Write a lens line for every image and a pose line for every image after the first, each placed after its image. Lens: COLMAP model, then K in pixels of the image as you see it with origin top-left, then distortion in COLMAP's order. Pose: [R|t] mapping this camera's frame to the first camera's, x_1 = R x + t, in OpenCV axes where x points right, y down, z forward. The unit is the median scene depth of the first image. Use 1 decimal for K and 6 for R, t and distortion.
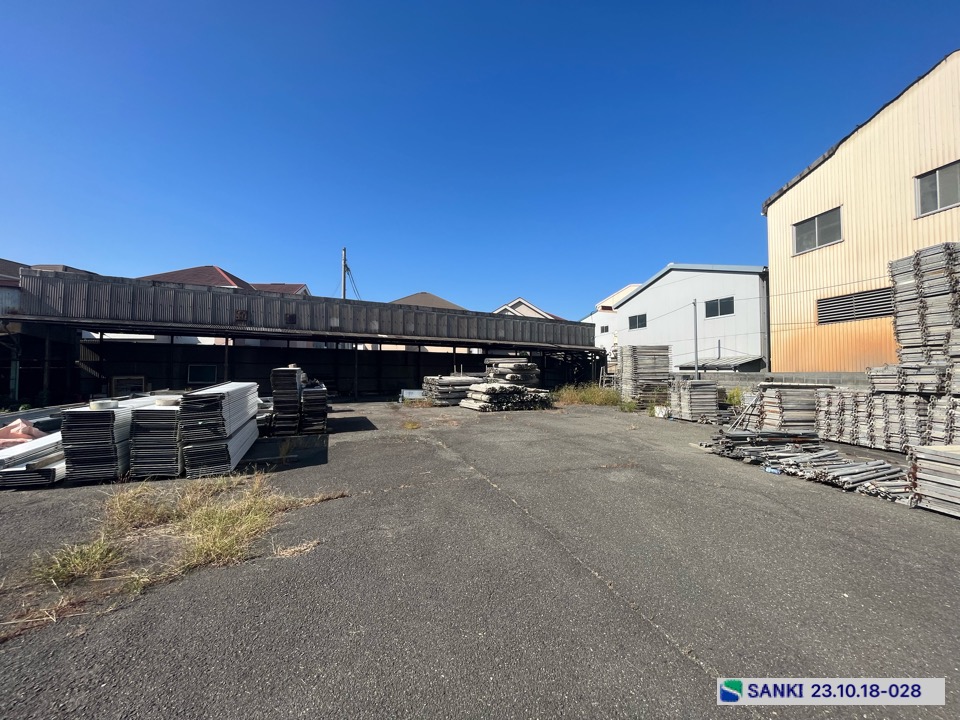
lens RADIAL K [[389.1, 0, 480.0], [0, 389.1, 360.0], [0, 0, 1]] dist [-0.000324, -0.000080]
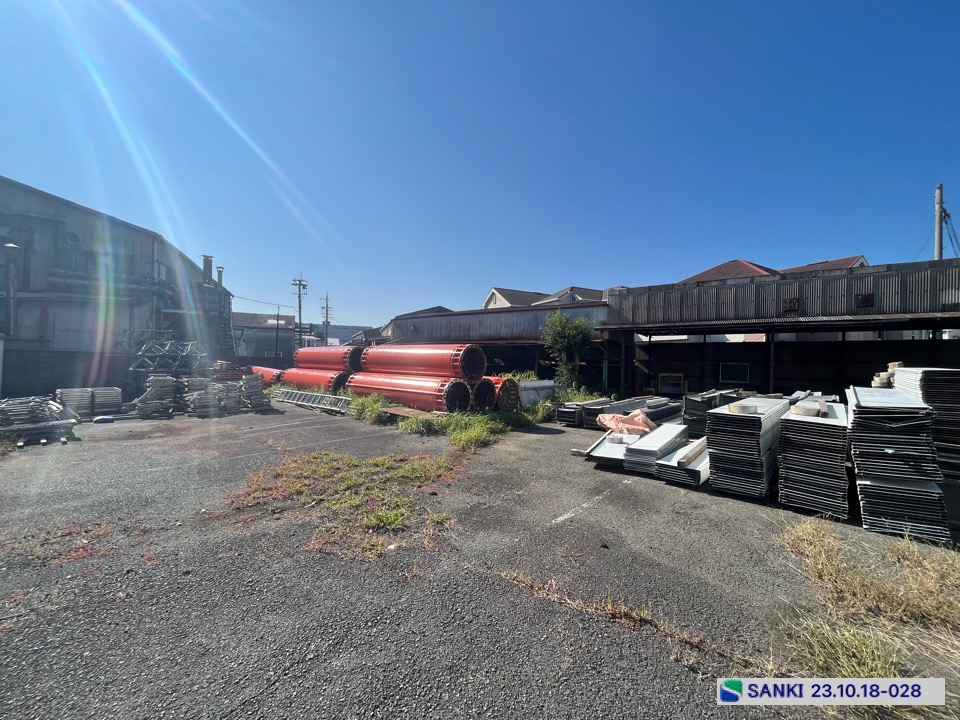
lens RADIAL K [[389.1, 0, 480.0], [0, 389.1, 360.0], [0, 0, 1]] dist [-0.000324, -0.000080]
pose [[0.424662, -0.005999, -0.905332, -0.150502], [0.009324, 0.999954, -0.002252, 0.001332], [0.905304, -0.007485, 0.424699, 0.035684]]
